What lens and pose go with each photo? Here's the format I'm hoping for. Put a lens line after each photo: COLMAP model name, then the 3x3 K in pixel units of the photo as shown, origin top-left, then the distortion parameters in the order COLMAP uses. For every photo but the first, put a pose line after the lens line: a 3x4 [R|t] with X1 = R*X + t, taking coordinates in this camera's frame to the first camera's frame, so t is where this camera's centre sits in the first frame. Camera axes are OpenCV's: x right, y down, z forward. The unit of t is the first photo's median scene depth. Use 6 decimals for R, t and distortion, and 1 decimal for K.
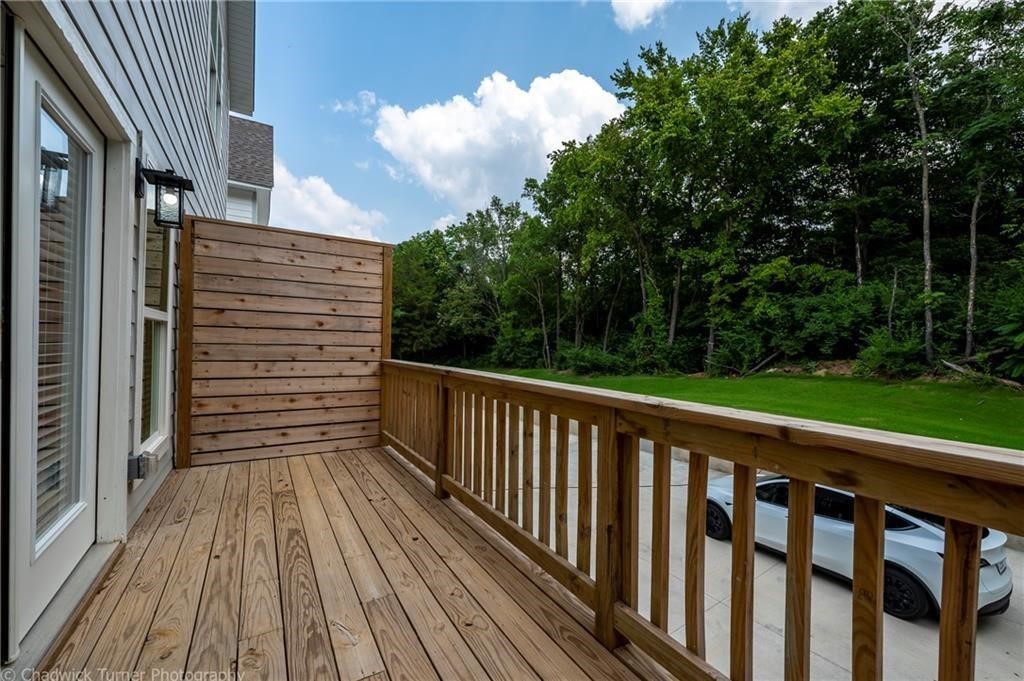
lens RADIAL K [[422.6, 0, 512.9], [0, 422.6, 342.0], [0, 0, 1]] dist [-0.003101, -0.000268]
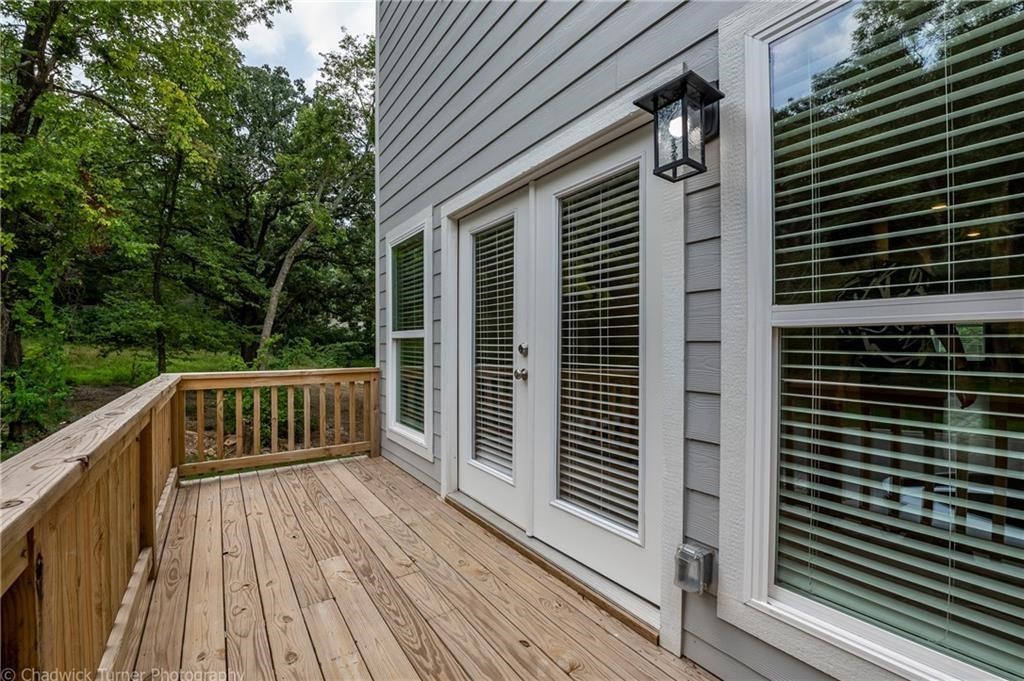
lens RADIAL K [[422.6, 0, 511.5], [0, 422.6, 345.0], [0, 0, 1]] dist [-0.003101, -0.000268]
pose [[-0.997376, -0.012718, -0.071275, -0.709914], [-0.013070, 0.999905, 0.004472, -0.056058], [0.071211, 0.005392, -0.997447, 2.057302]]
